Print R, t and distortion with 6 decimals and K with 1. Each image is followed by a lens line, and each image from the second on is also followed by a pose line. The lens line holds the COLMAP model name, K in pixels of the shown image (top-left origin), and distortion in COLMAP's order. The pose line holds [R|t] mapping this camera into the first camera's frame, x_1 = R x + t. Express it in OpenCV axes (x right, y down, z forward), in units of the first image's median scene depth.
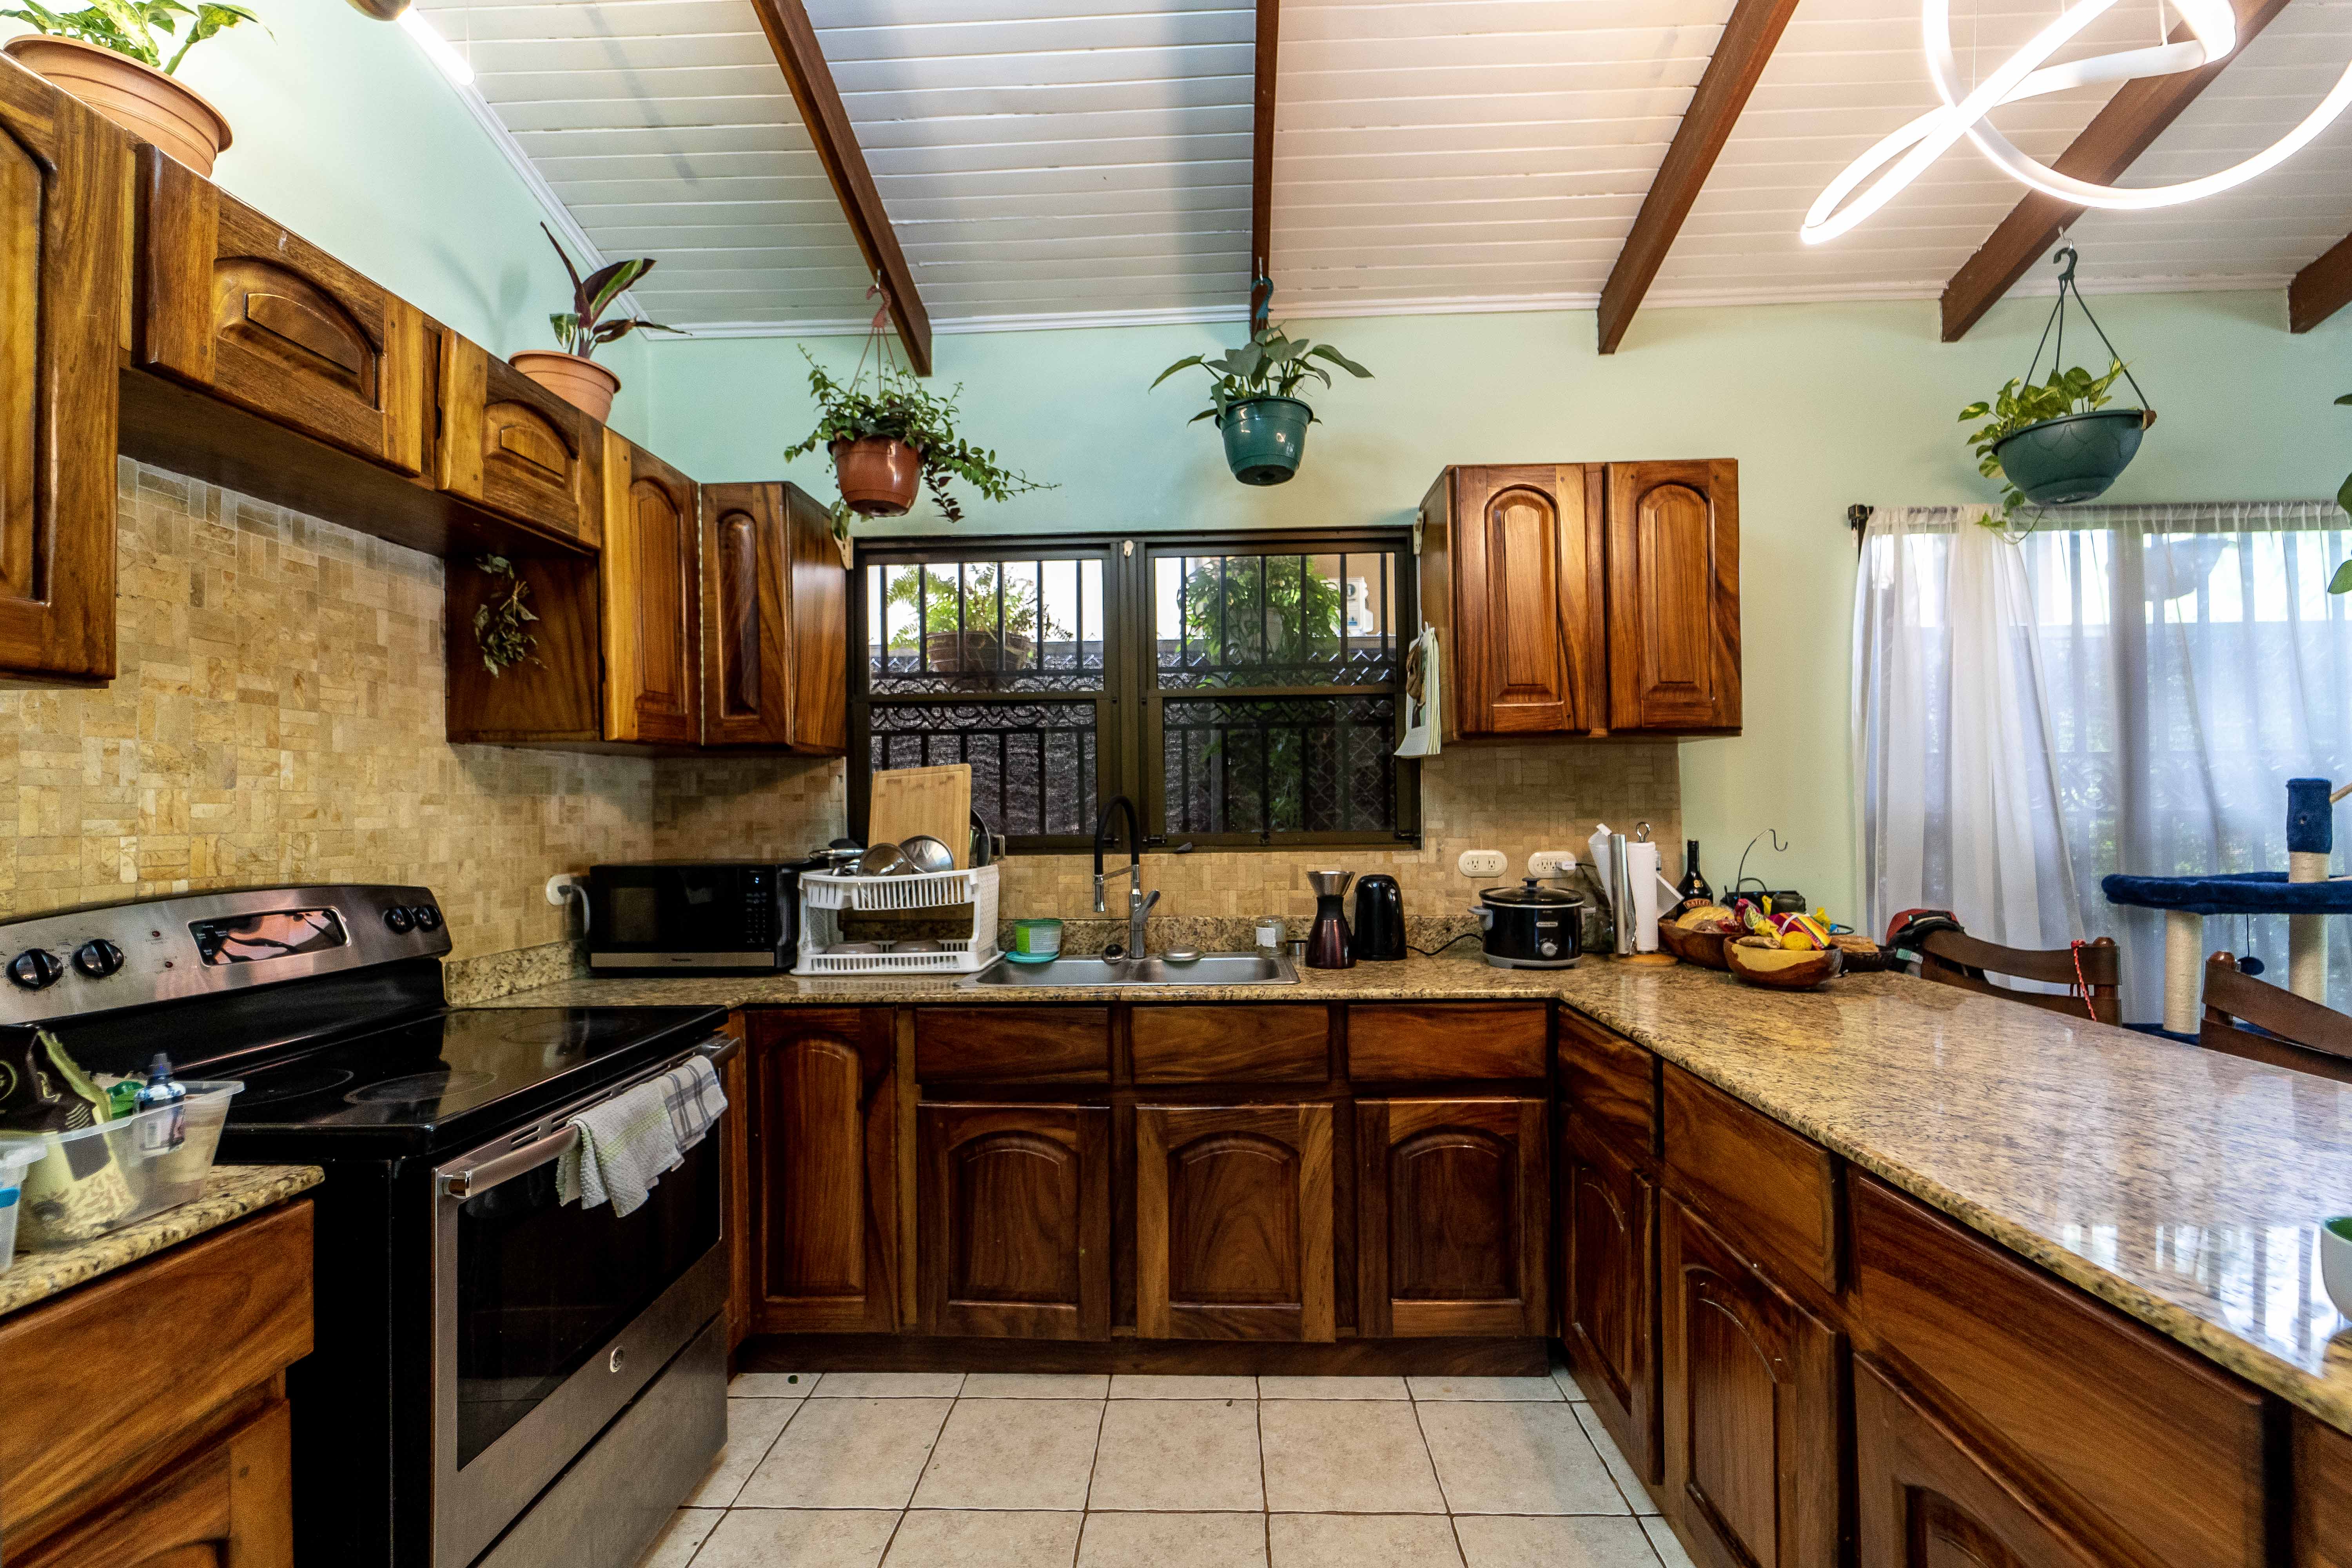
lens RADIAL K [[951.1, 0, 1190.1], [0, 951.1, 792.2], [0, 0, 1]] dist [0.010713, -0.005629]
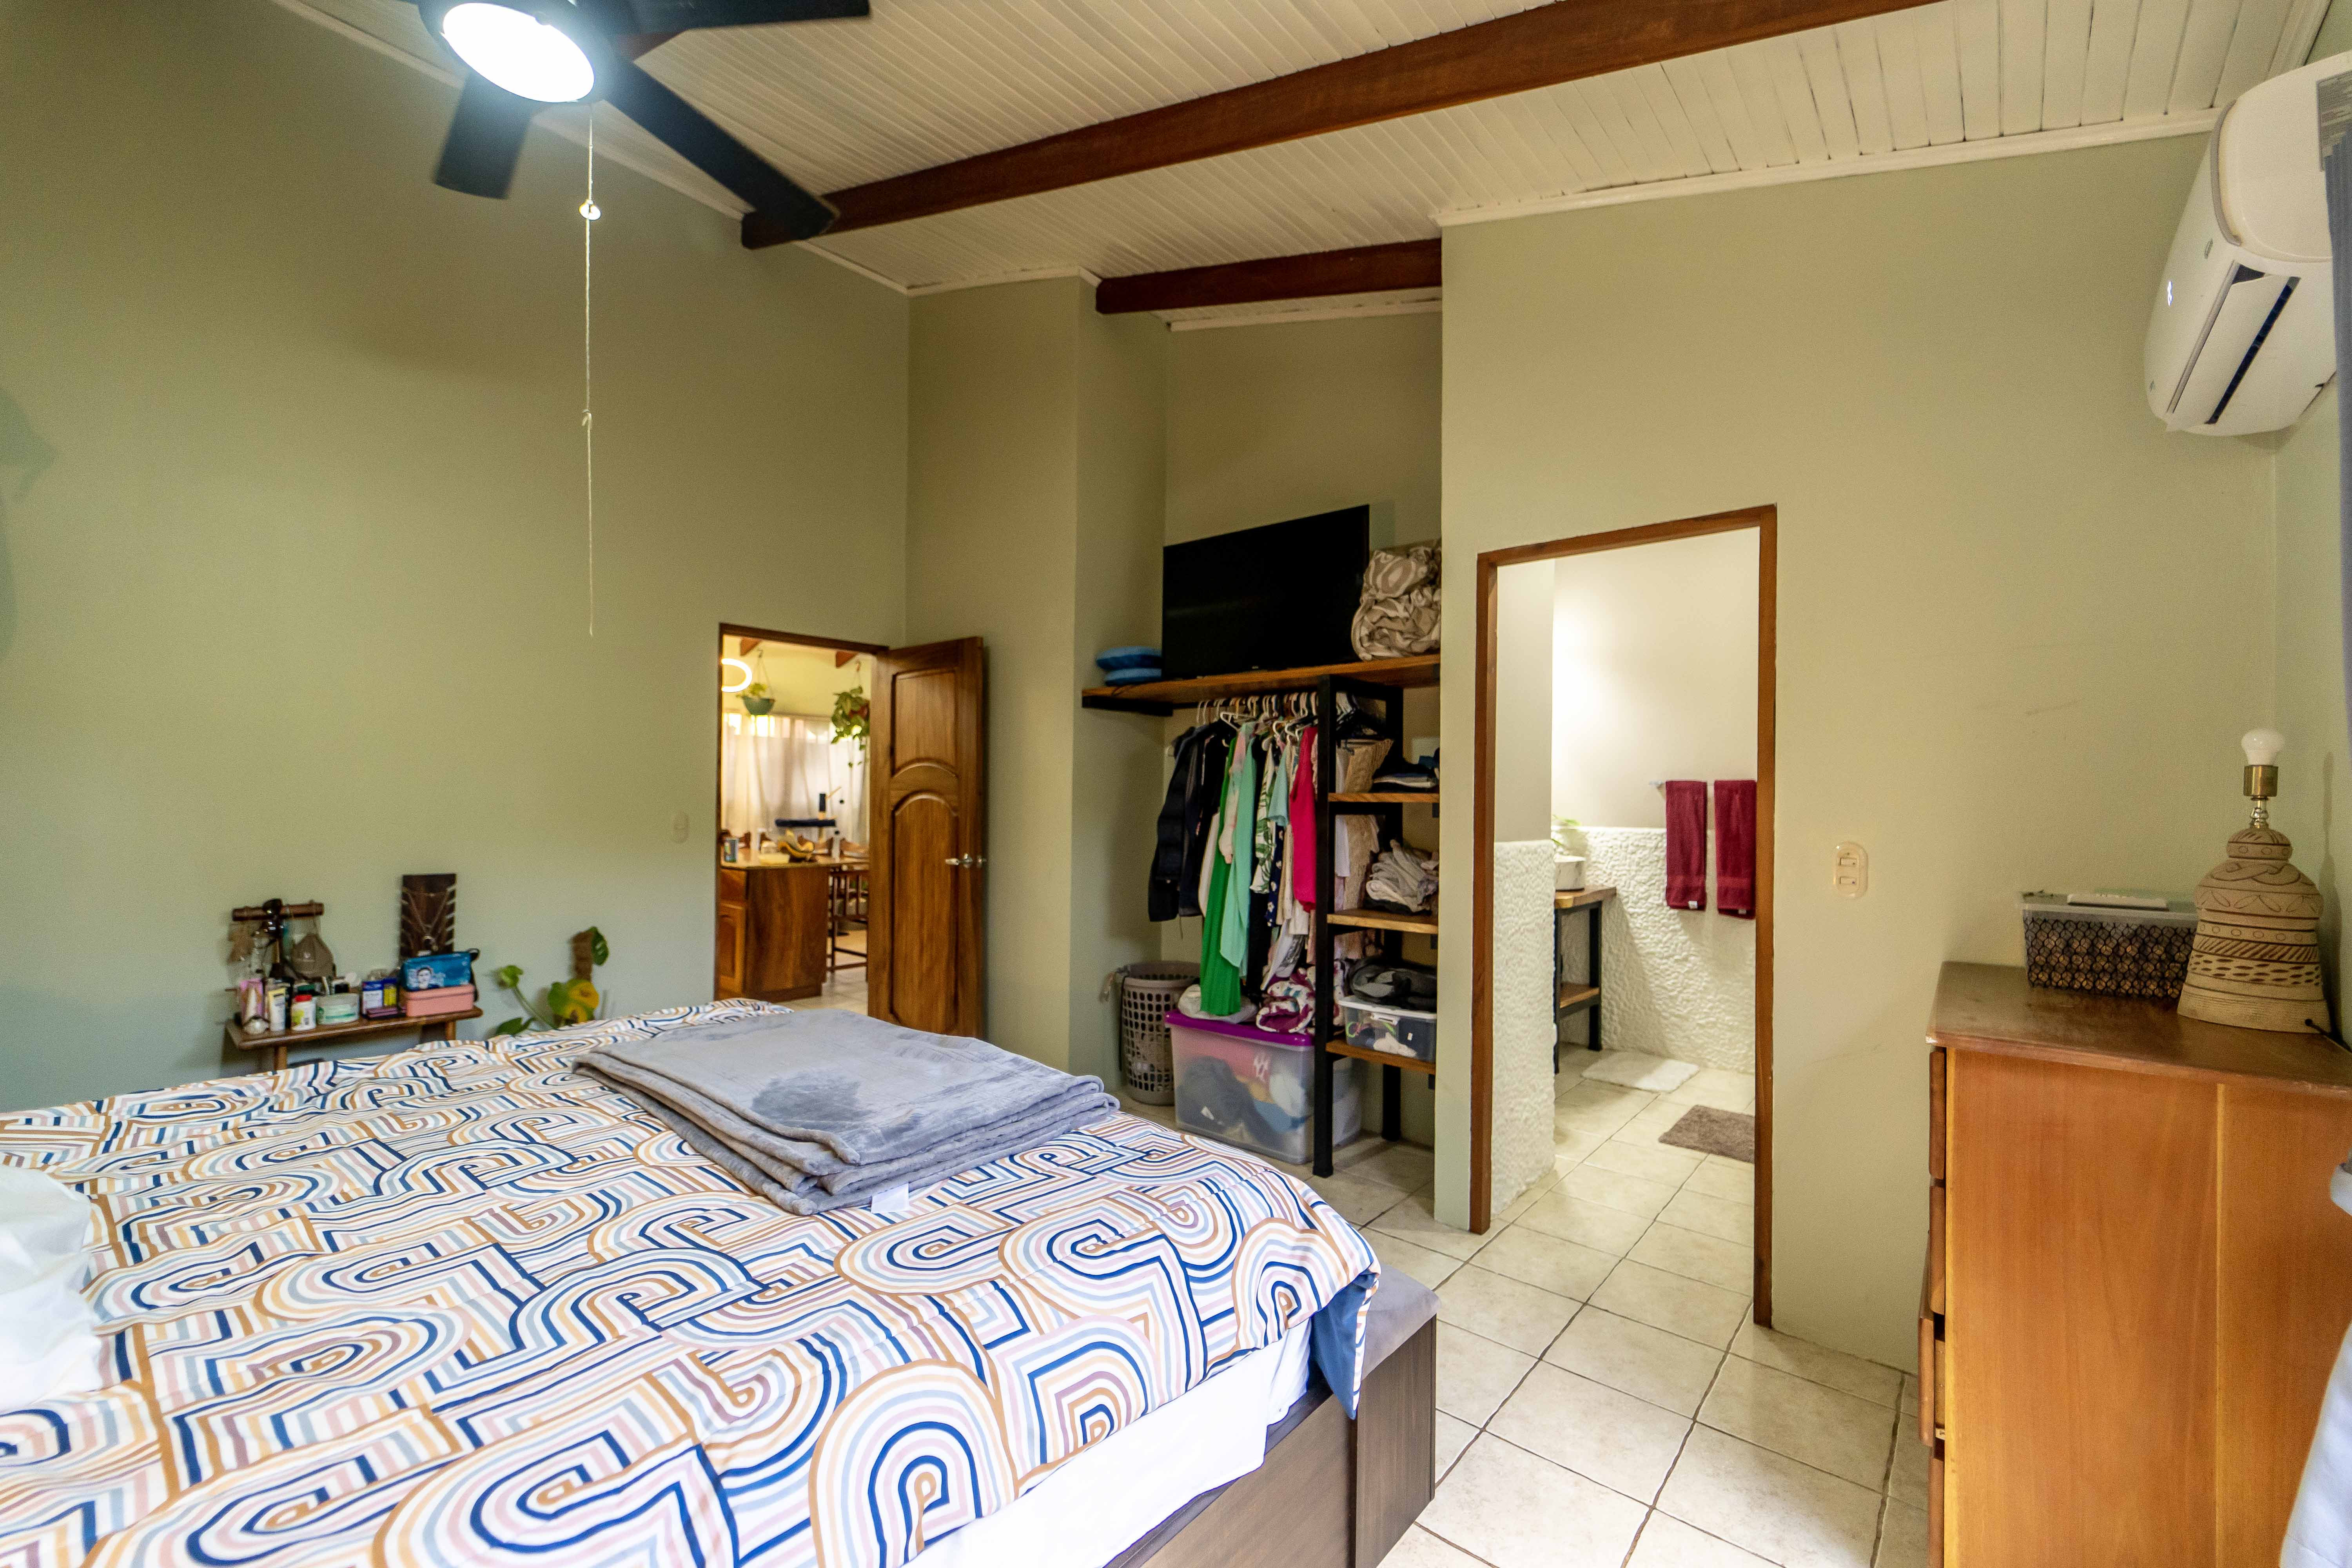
lens RADIAL K [[951.1, 0, 1190.1], [0, 951.1, 792.2], [0, 0, 1]] dist [0.010713, -0.005629]
pose [[0.624004, 0.020444, 0.781154, -0.897991], [-0.029148, 0.999571, -0.002876, -0.049671], [-0.780877, -0.020974, 0.624332, -2.571527]]
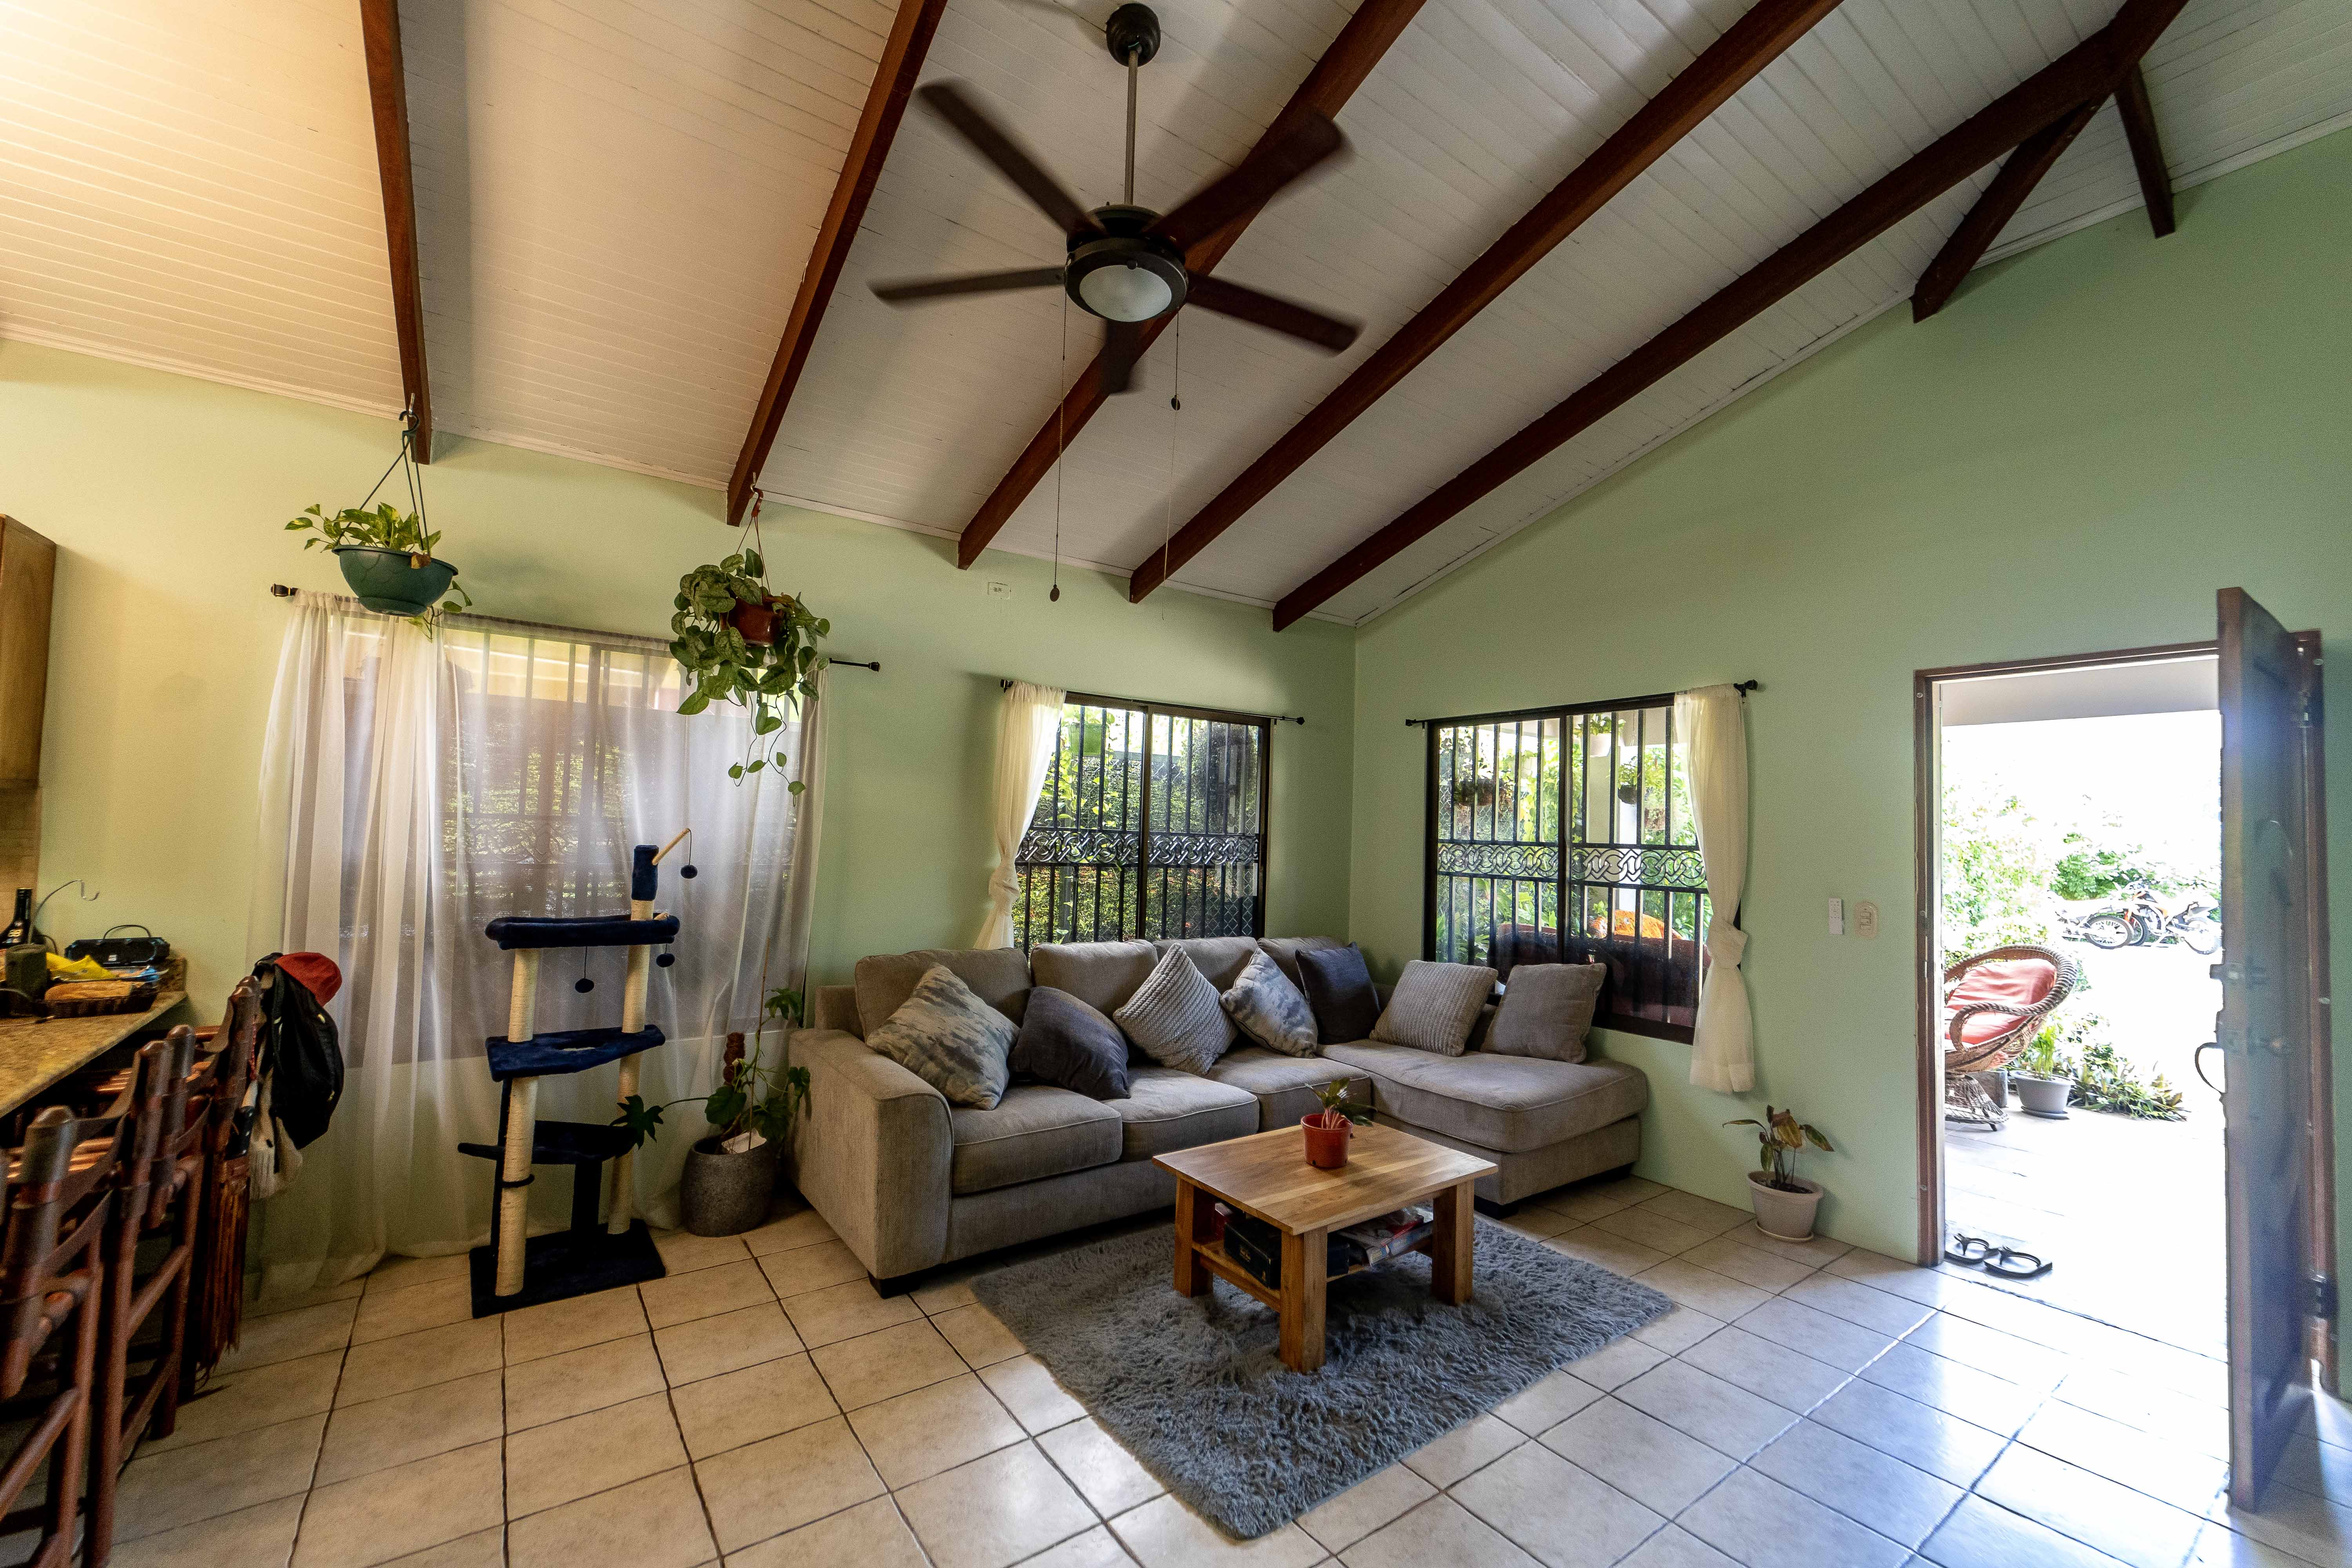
lens RADIAL K [[955.8, 0, 1188.9], [0, 955.8, 789.3], [0, 0, 1]] dist [0.000002, -0.000220]
pose [[0.787585, 0.065357, 0.612730, 0.964546], [-0.050043, 0.997859, -0.042113, -0.078625], [-0.614171, 0.002505, 0.789169, -0.580269]]
